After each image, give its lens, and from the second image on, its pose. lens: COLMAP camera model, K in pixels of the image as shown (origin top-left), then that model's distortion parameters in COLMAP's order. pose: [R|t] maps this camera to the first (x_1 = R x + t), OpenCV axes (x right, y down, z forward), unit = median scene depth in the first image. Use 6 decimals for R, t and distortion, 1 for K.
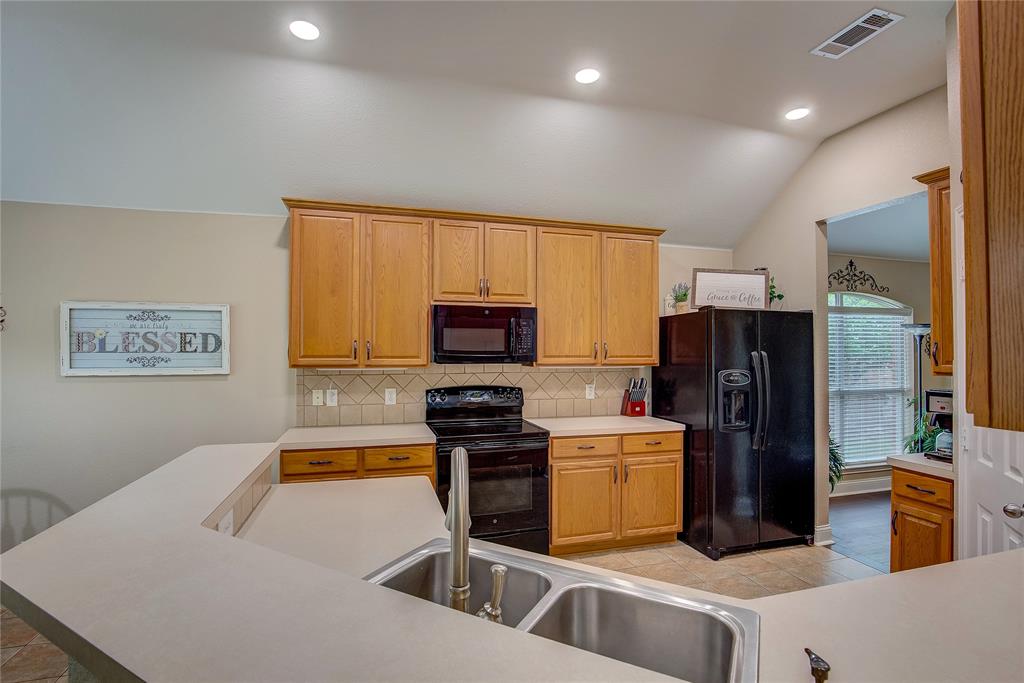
lens RADIAL K [[487.8, 0, 511.7], [0, 487.8, 345.4], [0, 0, 1]] dist [-0.052864, -0.000080]
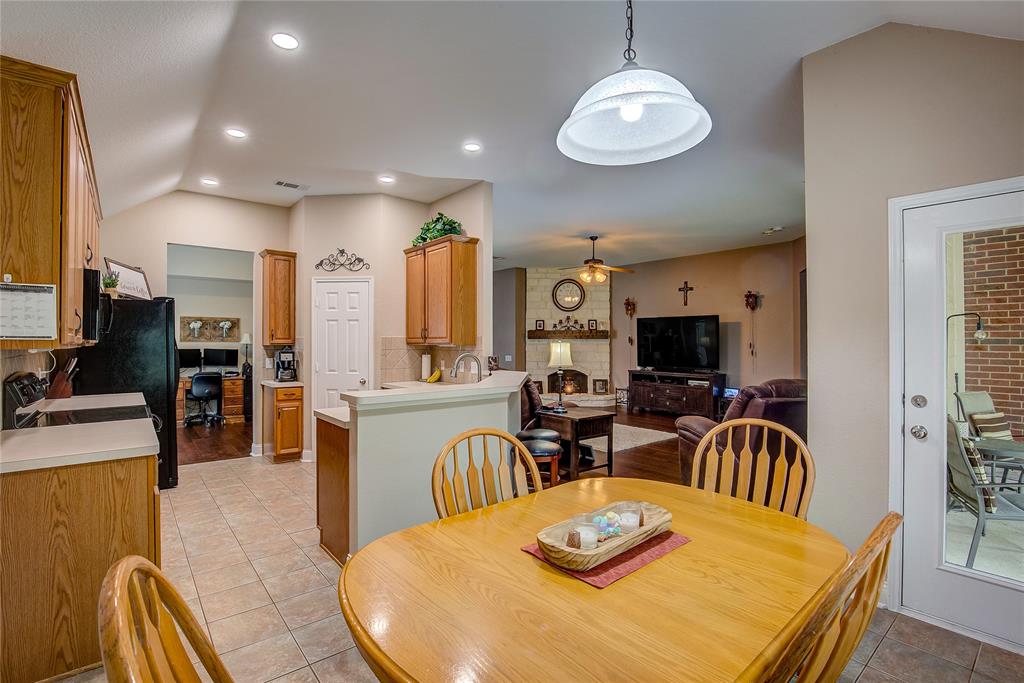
lens RADIAL K [[480.2, 0, 512.2], [0, 480.2, 338.4], [0, 0, 1]] dist [-0.041810, 0.008626]
pose [[-0.404094, 0.002537, 0.914714, -1.050379], [-0.008503, 0.999943, -0.006529, 0.027538], [-0.914678, -0.010416, -0.404049, 0.603799]]
